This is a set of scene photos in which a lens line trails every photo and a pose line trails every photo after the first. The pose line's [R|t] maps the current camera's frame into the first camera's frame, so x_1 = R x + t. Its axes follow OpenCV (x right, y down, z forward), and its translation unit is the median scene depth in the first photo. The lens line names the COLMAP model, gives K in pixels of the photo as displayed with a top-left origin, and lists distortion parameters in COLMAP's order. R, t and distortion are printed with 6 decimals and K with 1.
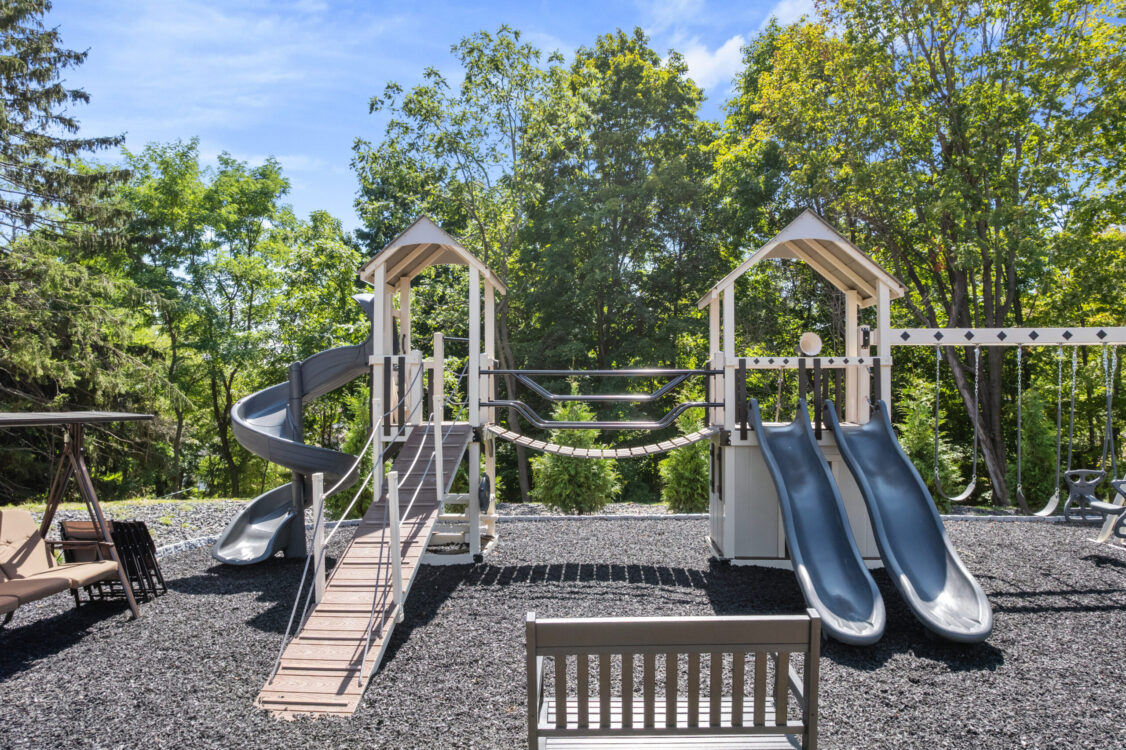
lens RADIAL K [[742.5, 0, 567.2], [0, 742.5, 420.4], [0, 0, 1]] dist [-0.040746, 0.001558]
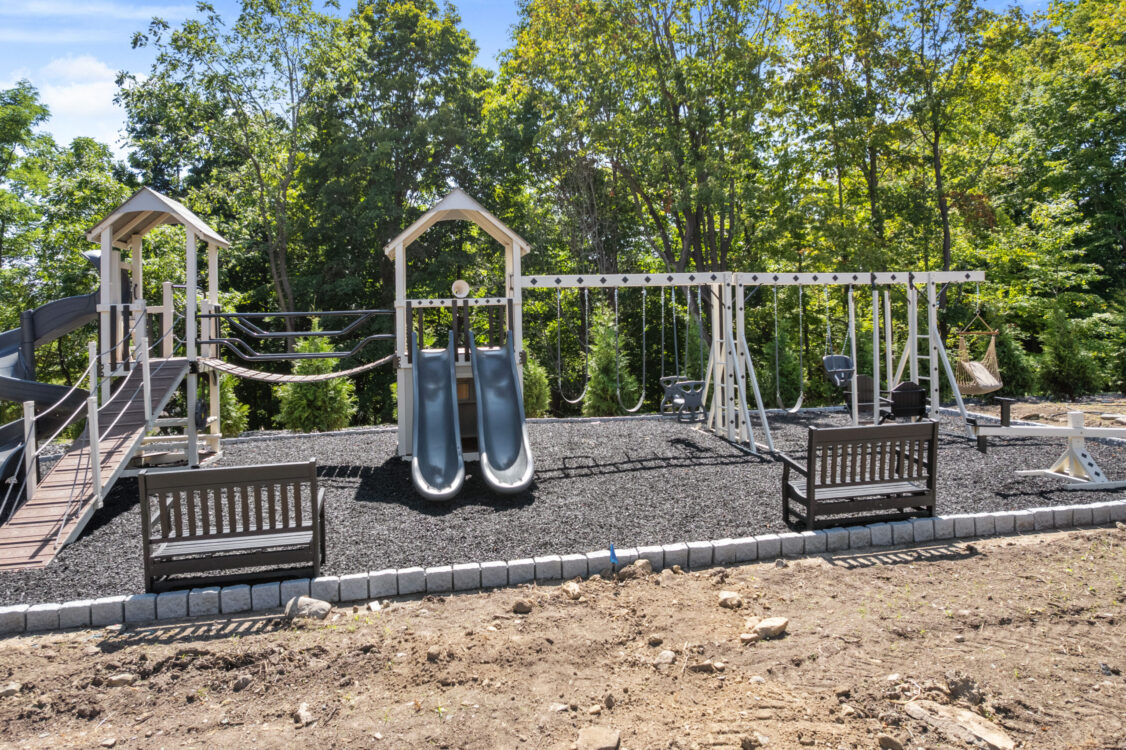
lens RADIAL K [[750.7, 0, 557.7], [0, 750.7, 322.0], [0, 0, 1]] dist [0.001357, 0.001019]
pose [[0.975298, -0.026185, 0.219334, 0.059179], [0.033175, 0.999050, -0.028247, -0.000305], [-0.218386, 0.034825, 0.975241, -0.105259]]
